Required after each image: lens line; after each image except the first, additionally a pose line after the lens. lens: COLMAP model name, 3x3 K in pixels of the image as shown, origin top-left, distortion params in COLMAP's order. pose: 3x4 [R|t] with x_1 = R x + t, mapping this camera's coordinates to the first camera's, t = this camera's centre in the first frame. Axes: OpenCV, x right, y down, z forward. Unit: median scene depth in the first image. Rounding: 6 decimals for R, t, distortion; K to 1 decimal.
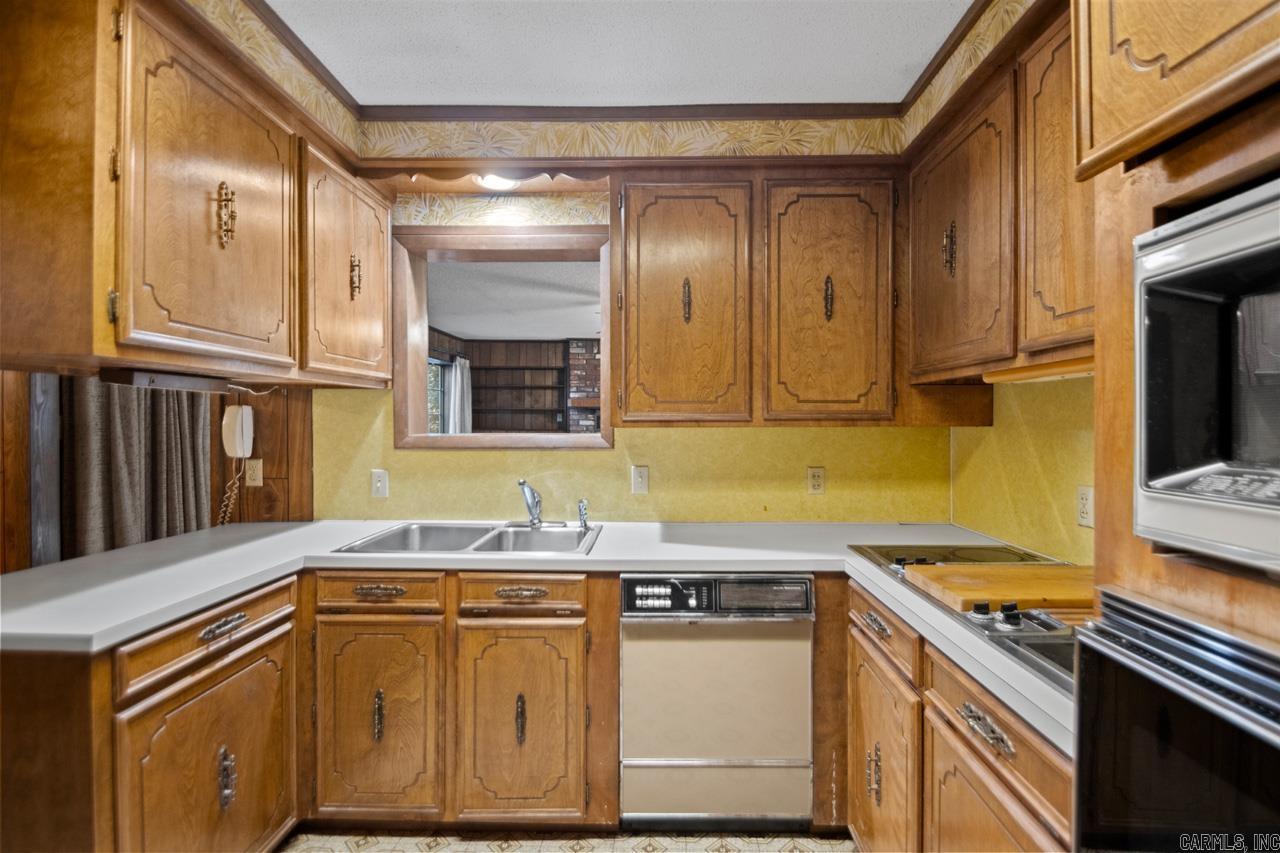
lens RADIAL K [[594.2, 0, 647.4], [0, 594.2, 424.5], [0, 0, 1]] dist [0.014575, -0.015330]
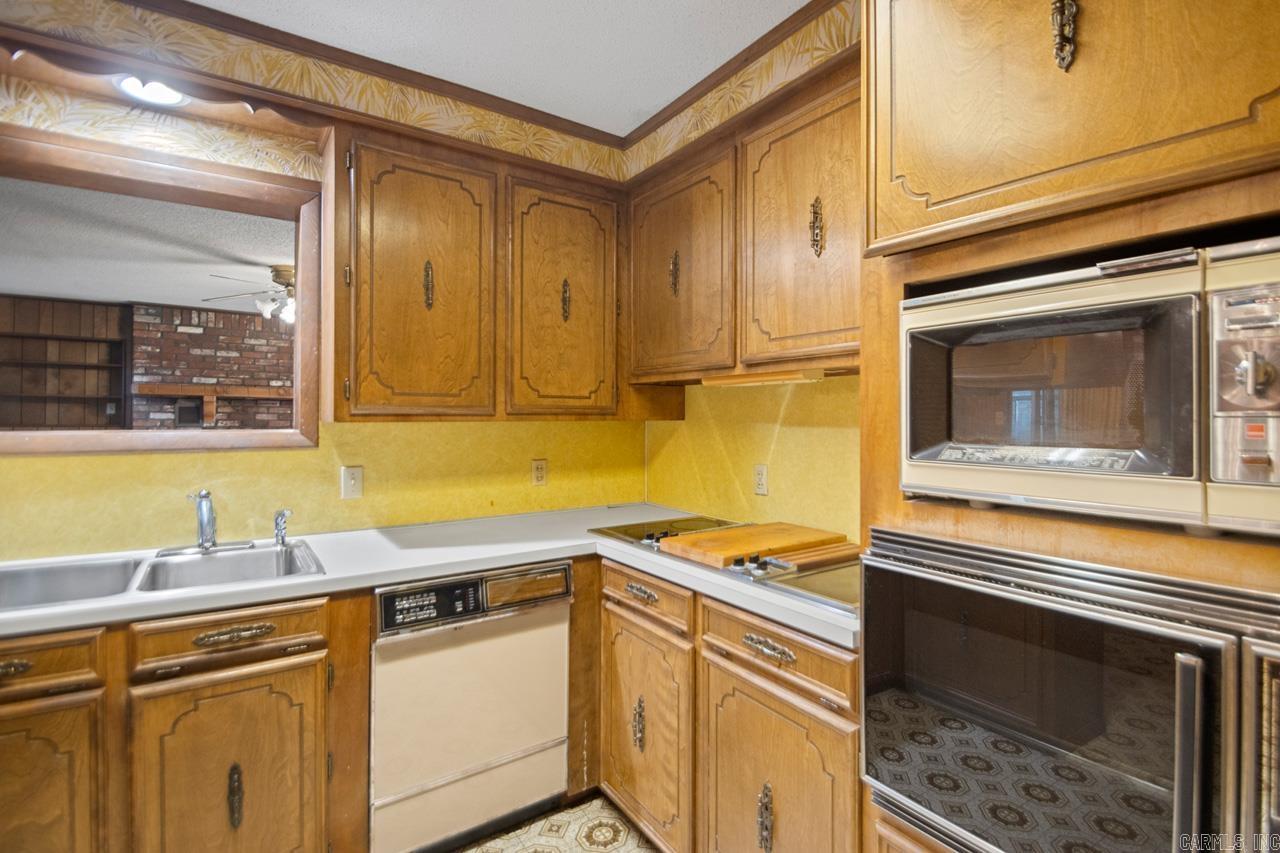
lens RADIAL K [[607.5, 0, 654.6], [0, 607.5, 412.9], [0, 0, 1]] dist [0.015688, -0.019712]
pose [[0.805437, 0.005782, 0.592653, -0.212991], [-0.000569, 0.999959, -0.008983, -0.000782], [-0.592681, 0.006898, 0.805408, 0.027622]]
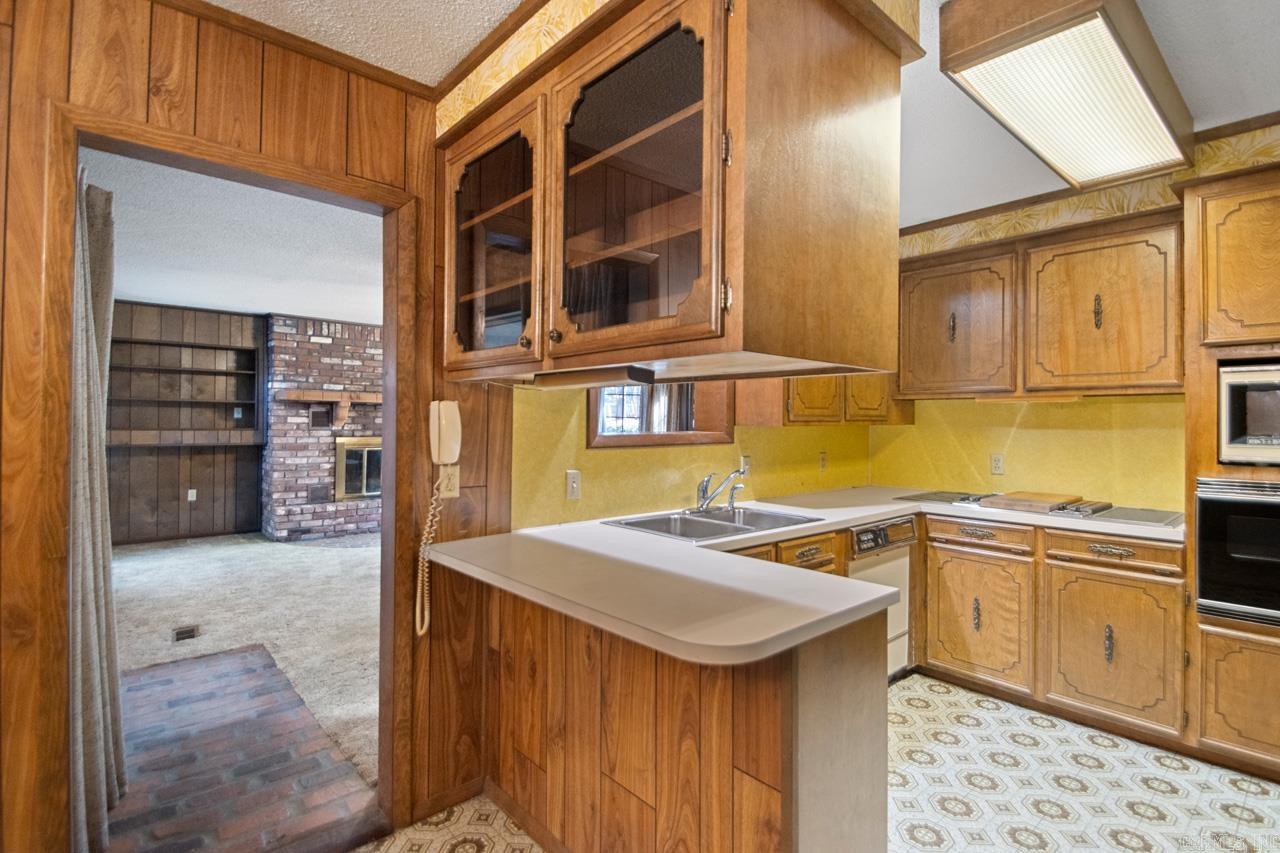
lens RADIAL K [[612.5, 0, 650.8], [0, 612.5, 415.5], [0, 0, 1]] dist [0.023477, -0.022170]
pose [[0.733558, 0.008414, 0.679575, -1.211891], [-0.001833, 0.999944, -0.010401, -0.003902], [-0.679624, 0.006384, 0.733532, 0.208667]]
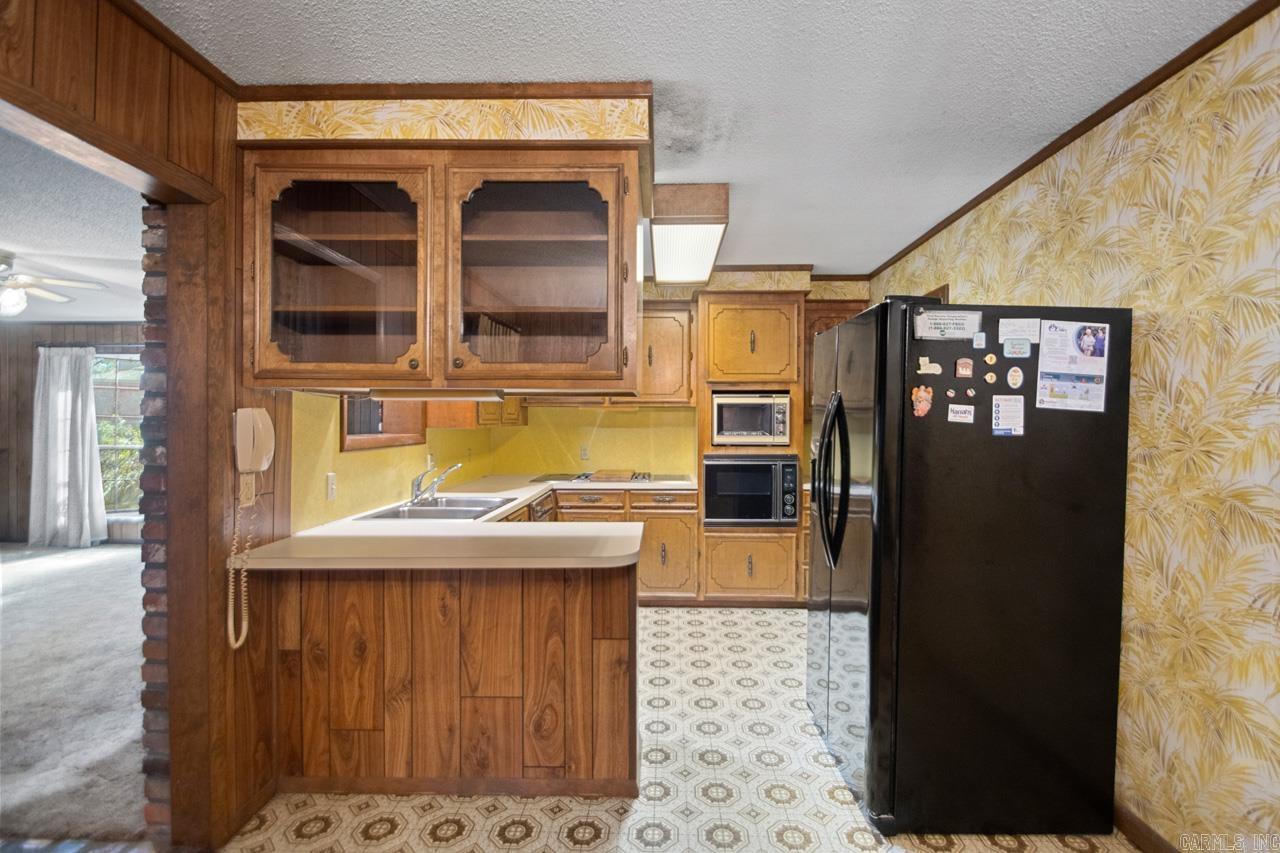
lens RADIAL K [[599.6, 0, 652.3], [0, 599.6, 424.0], [0, 0, 1]] dist [0.013358, -0.015932]
pose [[0.002977, -0.006120, 0.999977, -1.730186], [0.001099, 0.999981, 0.006117, -0.016703], [-0.999995, 0.001081, 0.002984, 0.519205]]
